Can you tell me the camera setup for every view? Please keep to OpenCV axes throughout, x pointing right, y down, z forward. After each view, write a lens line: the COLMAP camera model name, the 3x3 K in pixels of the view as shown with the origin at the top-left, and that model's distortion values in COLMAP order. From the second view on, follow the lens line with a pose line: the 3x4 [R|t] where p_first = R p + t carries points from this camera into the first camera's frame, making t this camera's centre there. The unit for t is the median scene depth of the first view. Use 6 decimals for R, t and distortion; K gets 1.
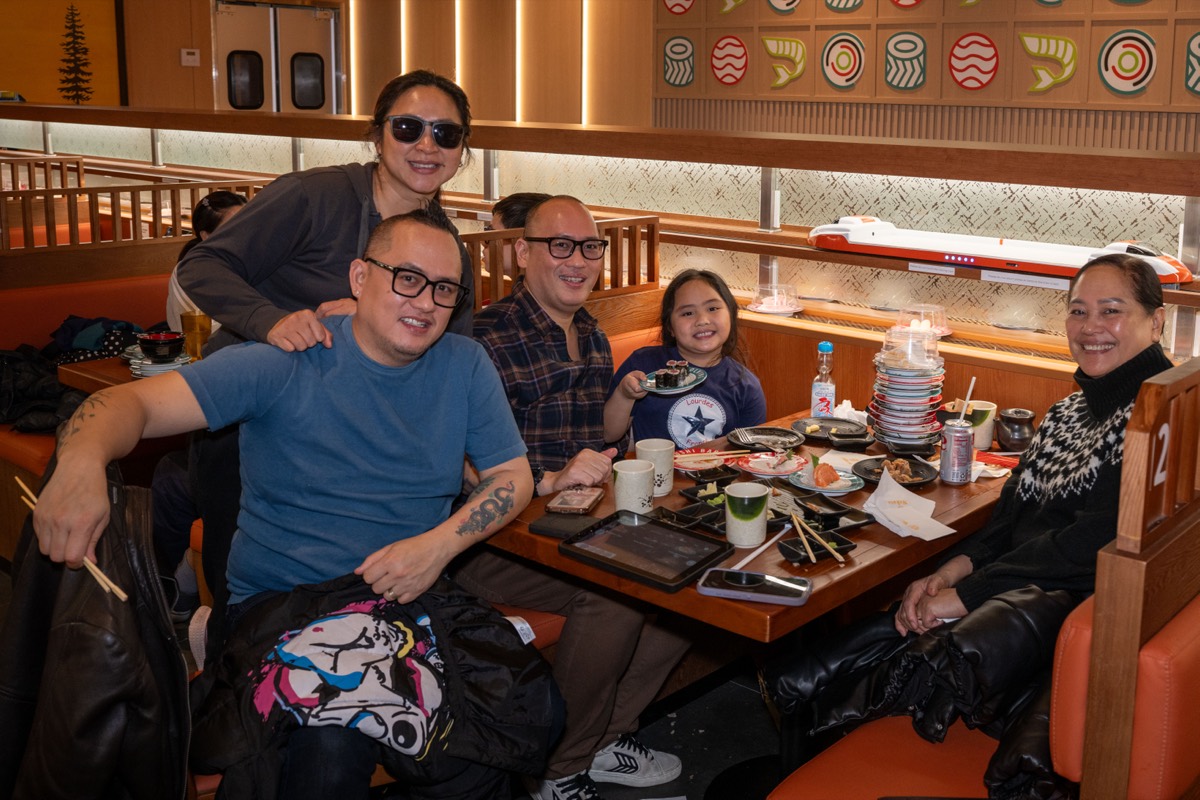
lens RADIAL K [[1583.2, 0, 600.0], [0, 1583.2, 400.0], [0, 0, 1]] dist [-0.005623, -0.007452]
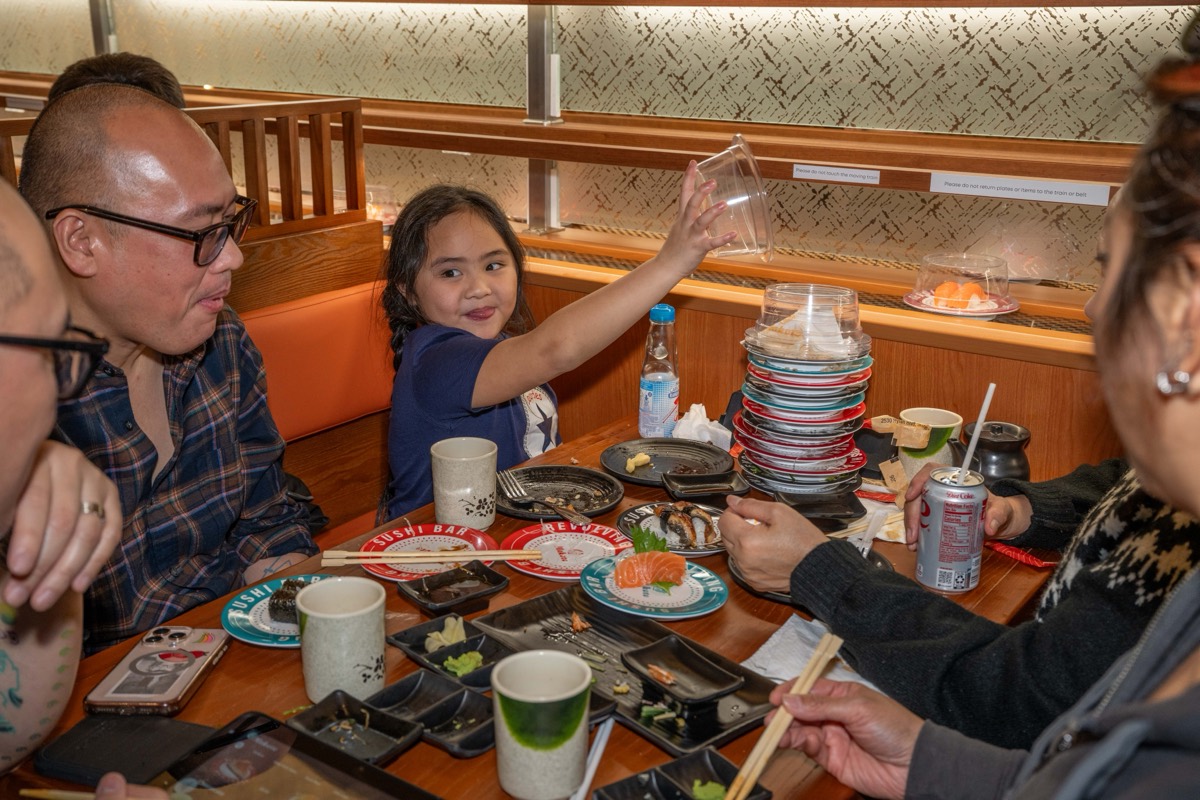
lens RADIAL K [[1417.4, 0, 600.0], [0, 1417.4, 400.0], [0, 0, 1]] dist [-0.025260, -0.008984]
pose [[0.988576, -0.039240, 0.145523, 0.046218], [0.031215, 0.997885, 0.057024, -0.031138], [-0.147453, -0.051830, 0.987710, 0.467338]]
